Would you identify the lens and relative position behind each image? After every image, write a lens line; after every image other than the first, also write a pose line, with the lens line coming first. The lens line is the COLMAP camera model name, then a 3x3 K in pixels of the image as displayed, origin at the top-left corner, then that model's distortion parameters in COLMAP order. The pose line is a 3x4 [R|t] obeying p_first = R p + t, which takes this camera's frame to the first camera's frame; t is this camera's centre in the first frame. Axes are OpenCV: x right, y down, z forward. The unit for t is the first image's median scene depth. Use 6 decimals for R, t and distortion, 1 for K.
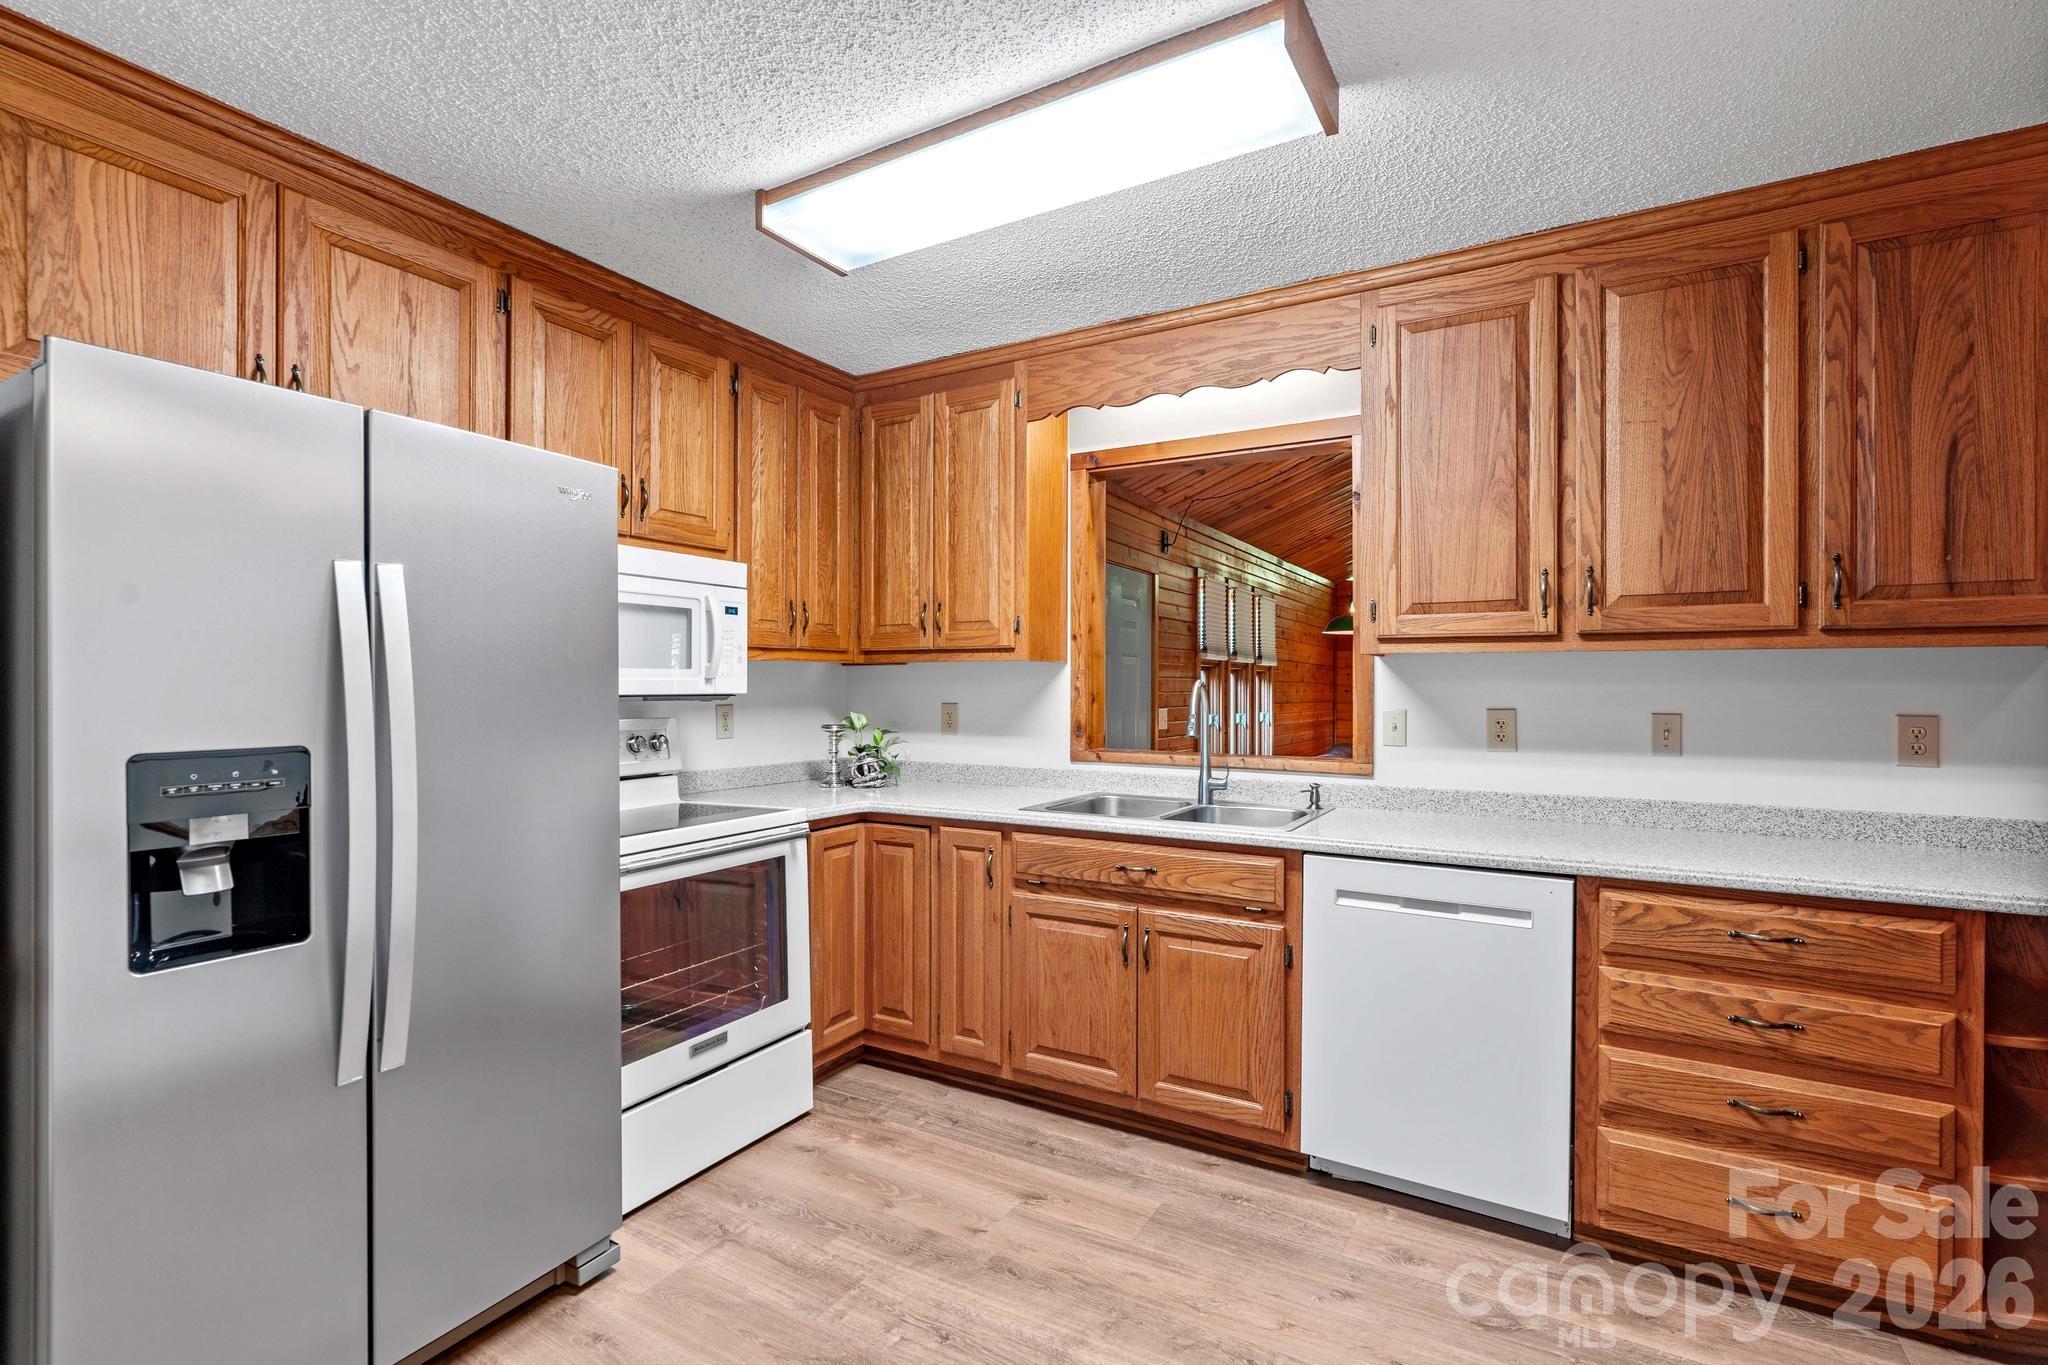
lens RADIAL K [[940.1, 0, 1024.0], [0, 940.1, 682.5], [0, 0, 1]] dist [-0.001391, -0.000016]
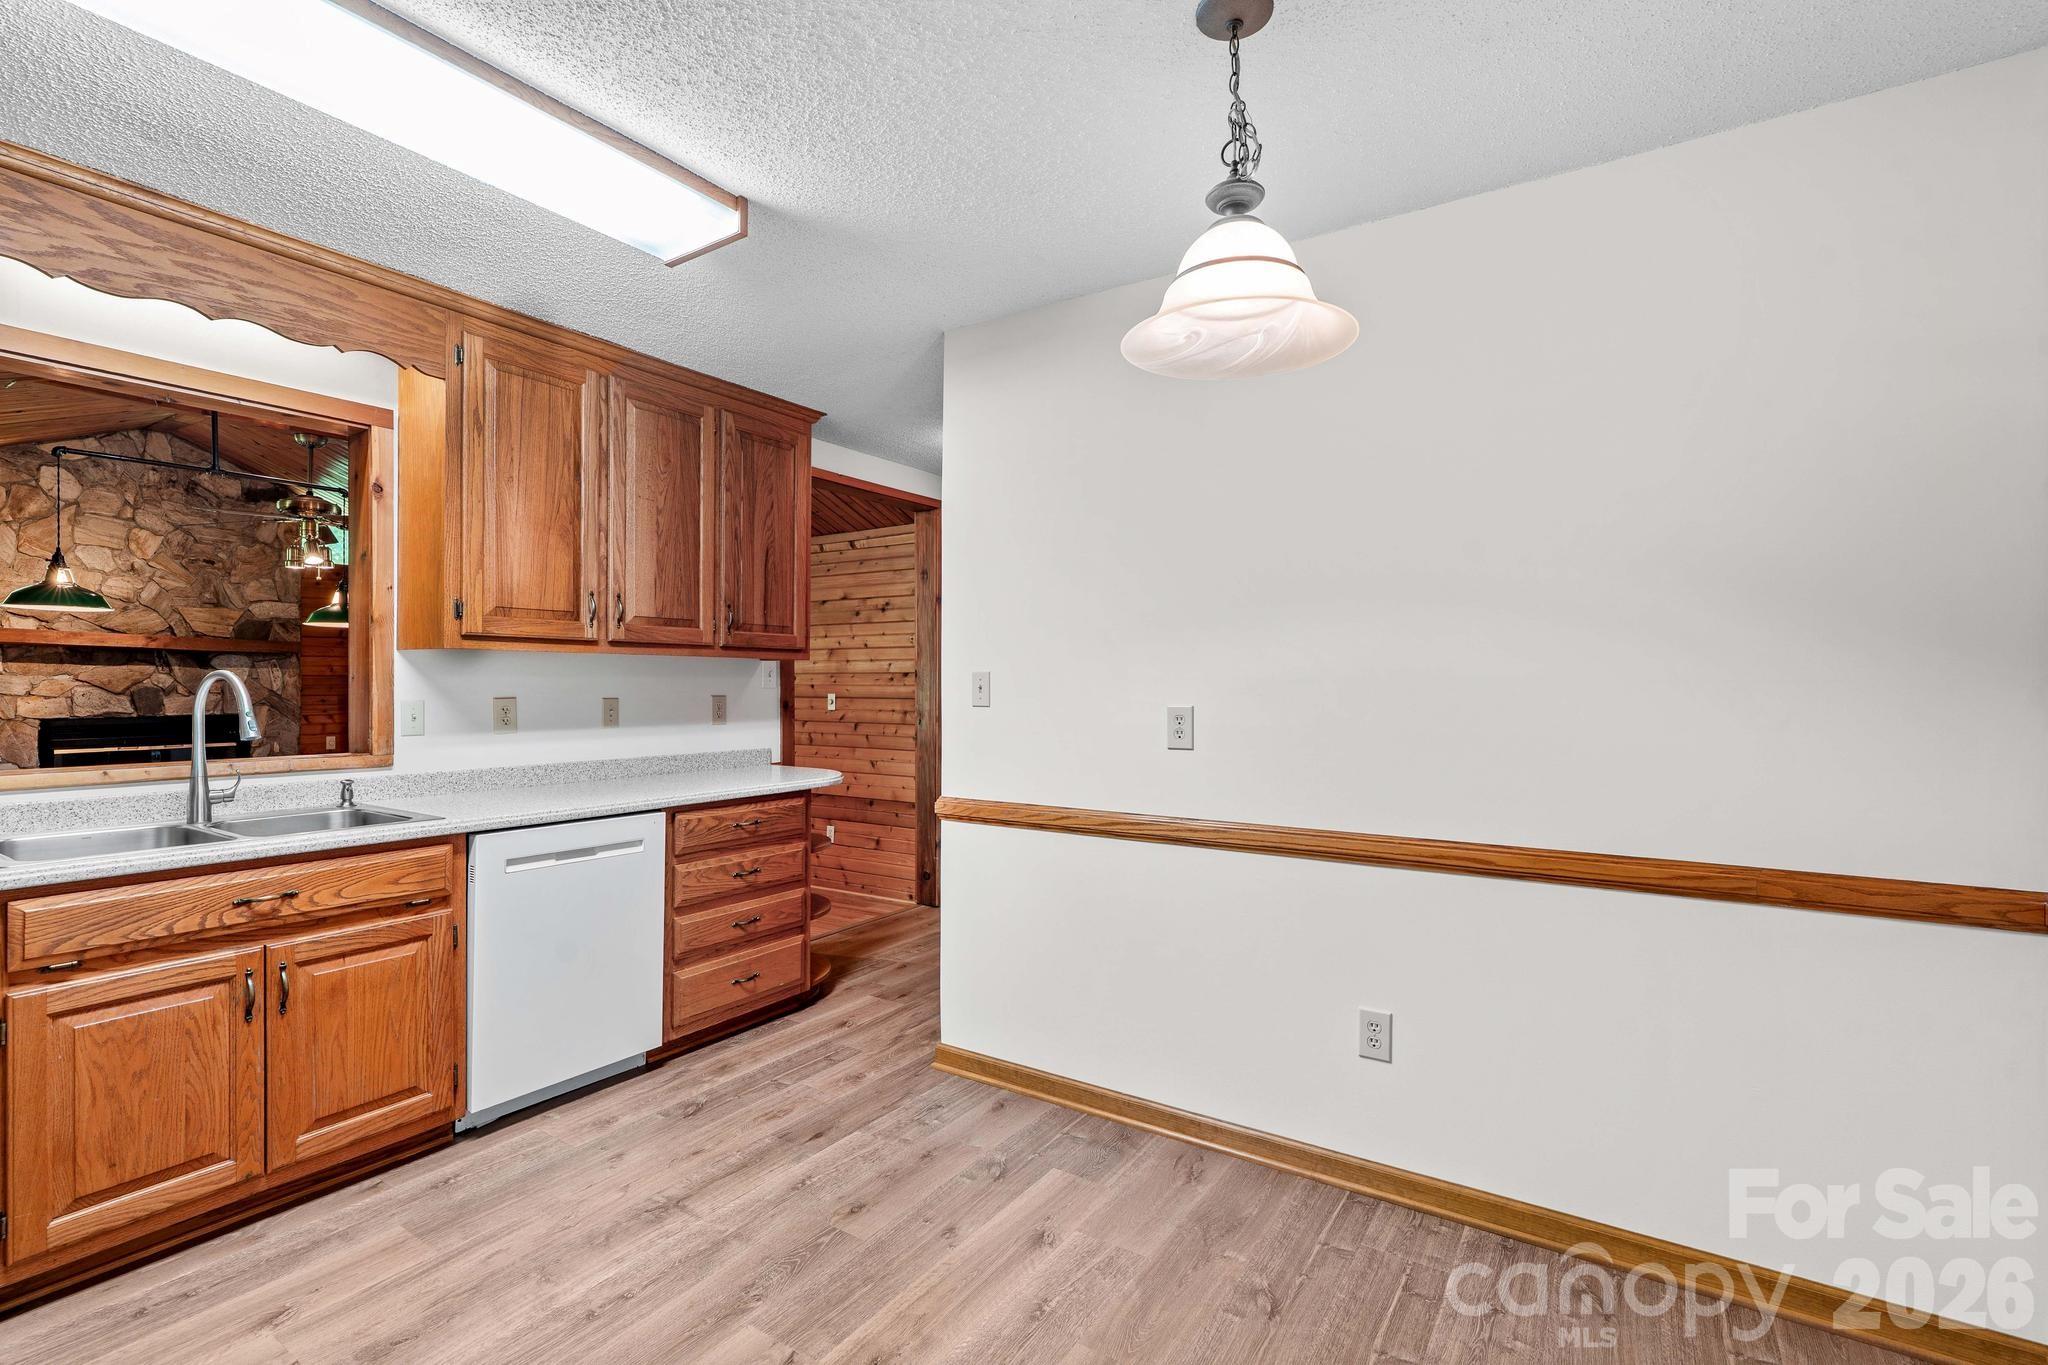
lens RADIAL K [[931.9, 0, 1024.0], [0, 931.9, 682.5], [0, 0, 1]] dist [0.002069, 0.000843]
pose [[0.054808, -0.002098, 0.998495, -0.644265], [-0.006392, 0.999977, 0.002452, 0.001597], [-0.998476, -0.006517, 0.054793, 0.277923]]
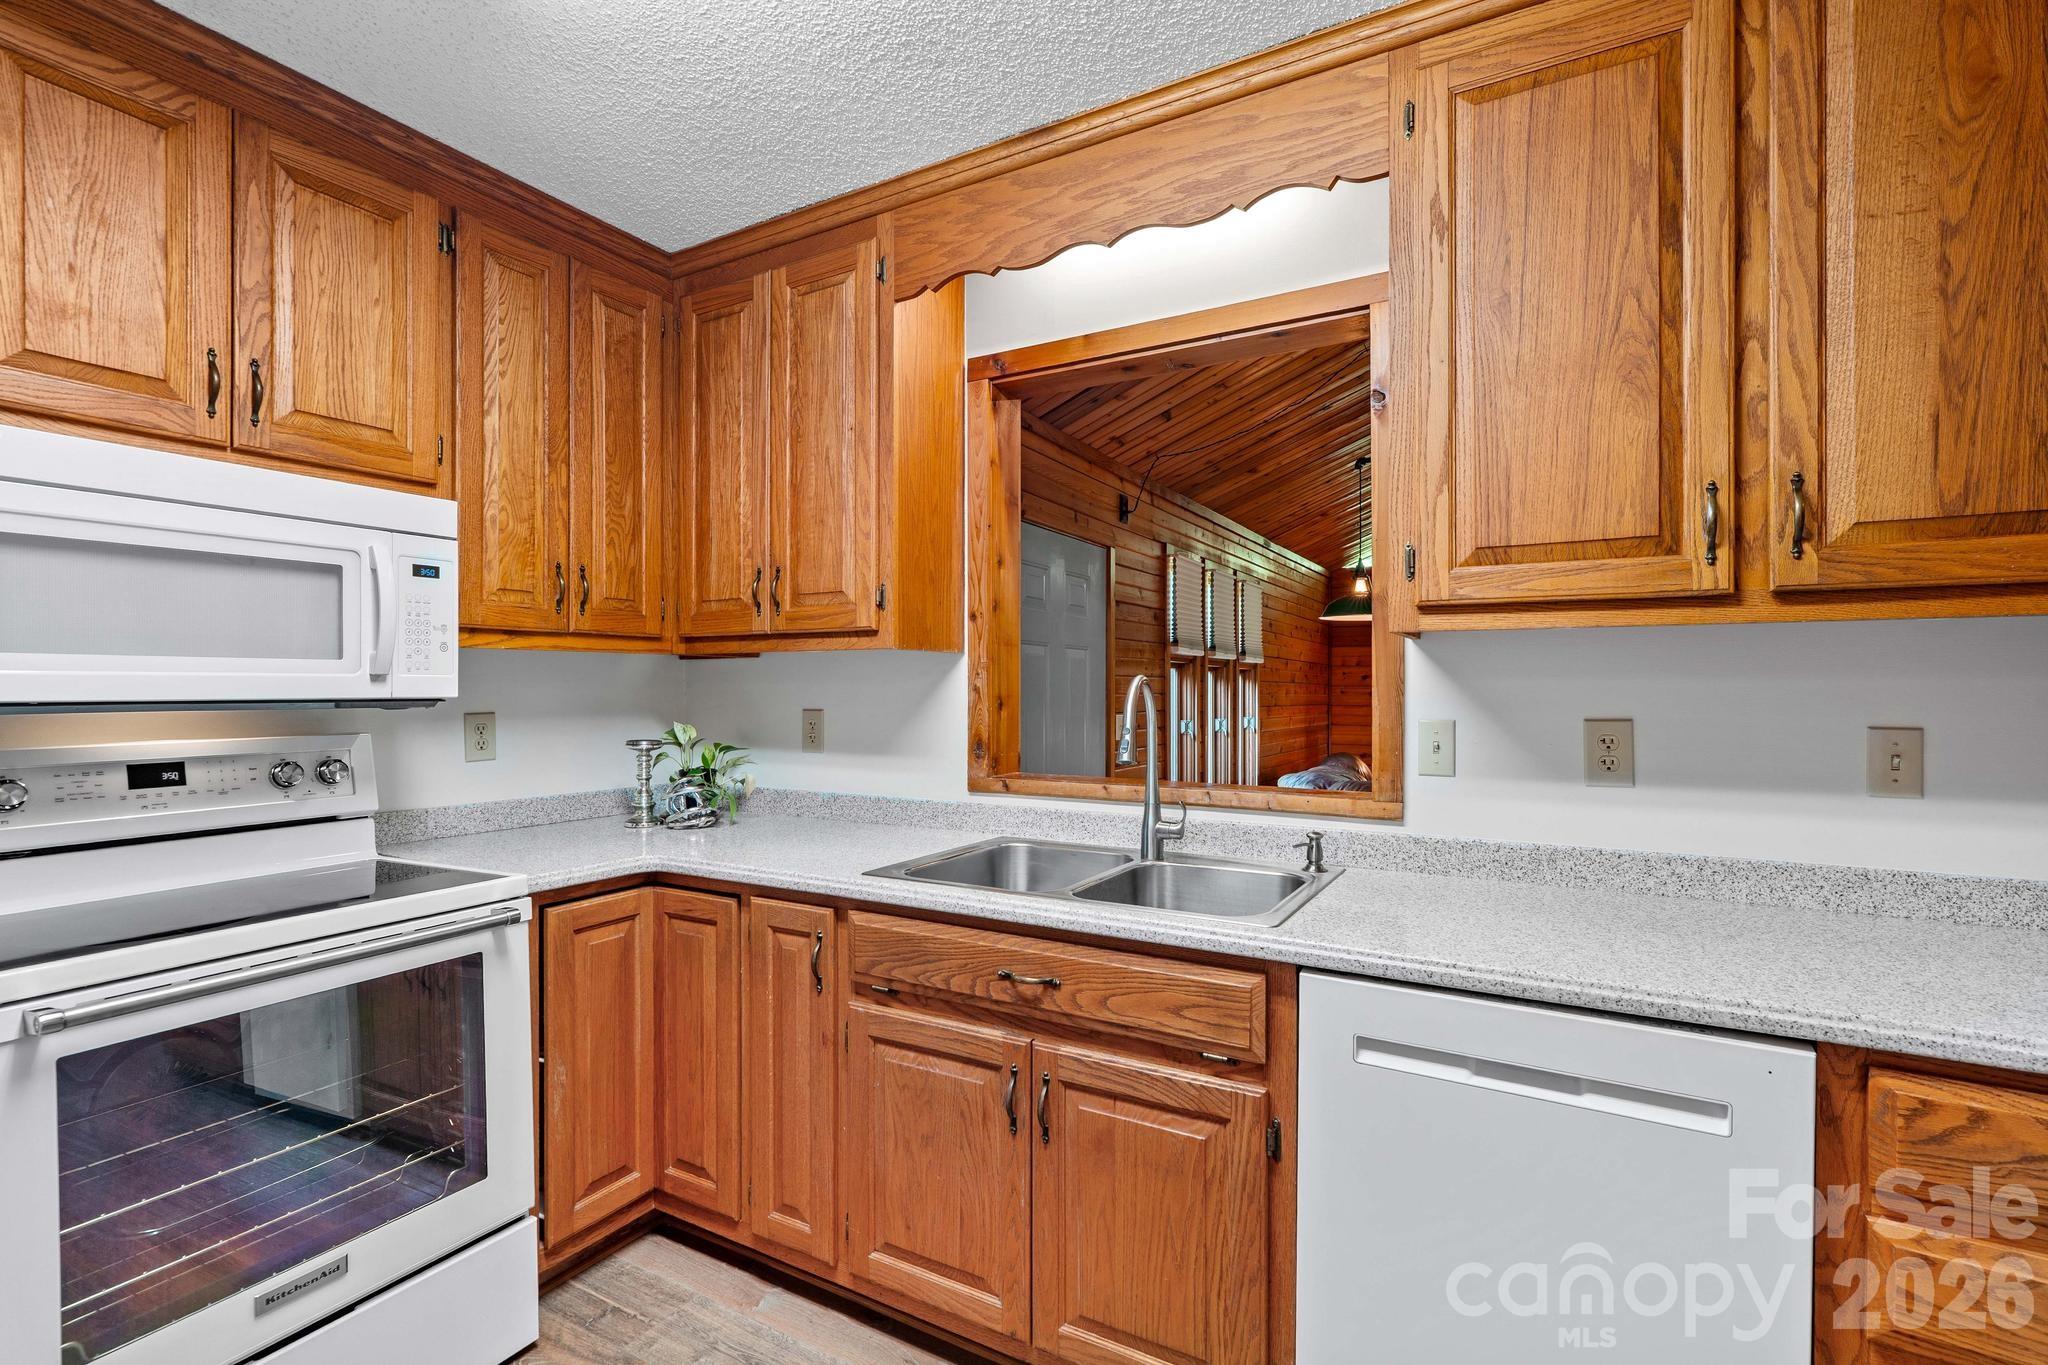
lens RADIAL K [[937.8, 0, 1013.4], [0, 937.8, 688.1], [0, 0, 1]] dist [-0.002786, 0.000703]
pose [[0.999997, -0.002131, -0.001016, 0.106373], [0.002134, 0.999990, 0.003856, 0.003741], [0.001008, -0.003858, 0.999992, 0.367664]]
